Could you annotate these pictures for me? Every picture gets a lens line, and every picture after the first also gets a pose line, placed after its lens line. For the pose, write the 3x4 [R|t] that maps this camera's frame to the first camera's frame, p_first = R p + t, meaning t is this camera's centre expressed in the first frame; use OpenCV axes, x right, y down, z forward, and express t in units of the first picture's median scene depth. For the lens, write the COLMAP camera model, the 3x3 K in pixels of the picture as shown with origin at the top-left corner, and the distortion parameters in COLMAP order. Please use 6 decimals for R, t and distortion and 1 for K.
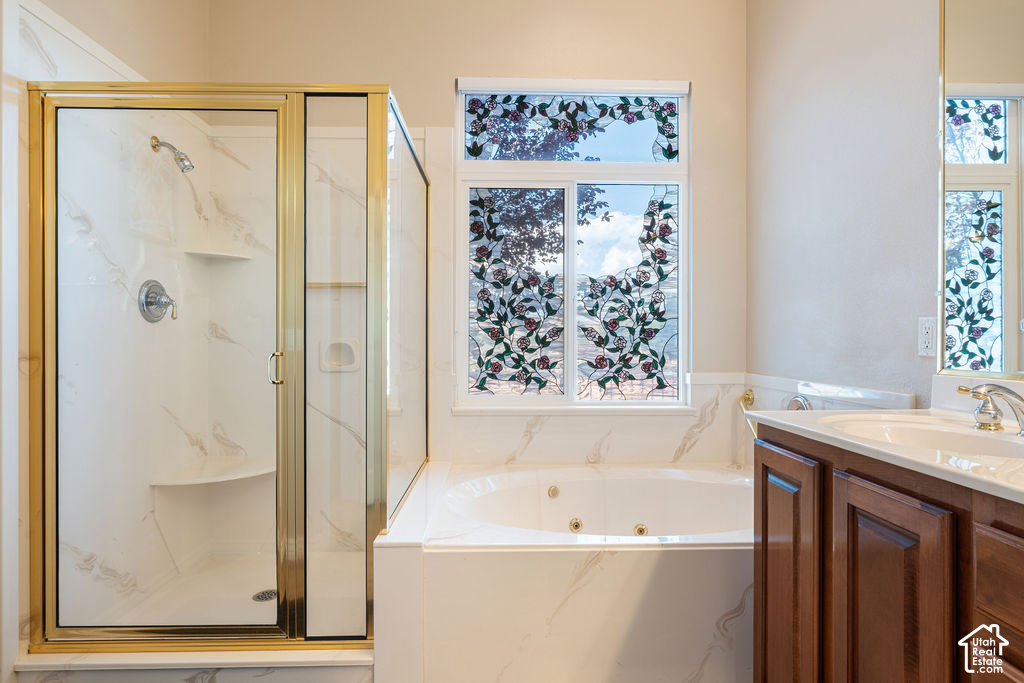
lens RADIAL K [[542.2, 0, 512.0], [0, 542.2, 341.5], [0, 0, 1]] dist [-0.001200, -0.000244]
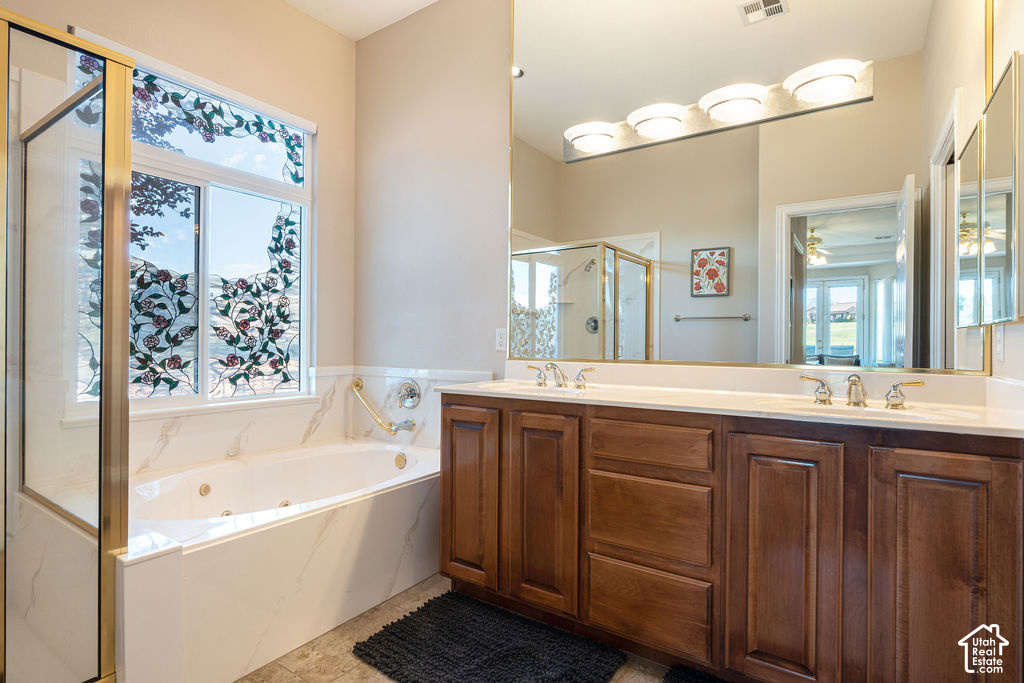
lens RADIAL K [[492.3, 0, 512.0], [0, 492.3, 341.5], [0, 0, 1]] dist [0.002202, 0.000082]
pose [[0.605603, 0.004441, 0.795754, -0.267511], [-0.004788, 0.999987, -0.001936, 0.001108], [-0.795752, -0.002638, 0.605617, -0.005450]]
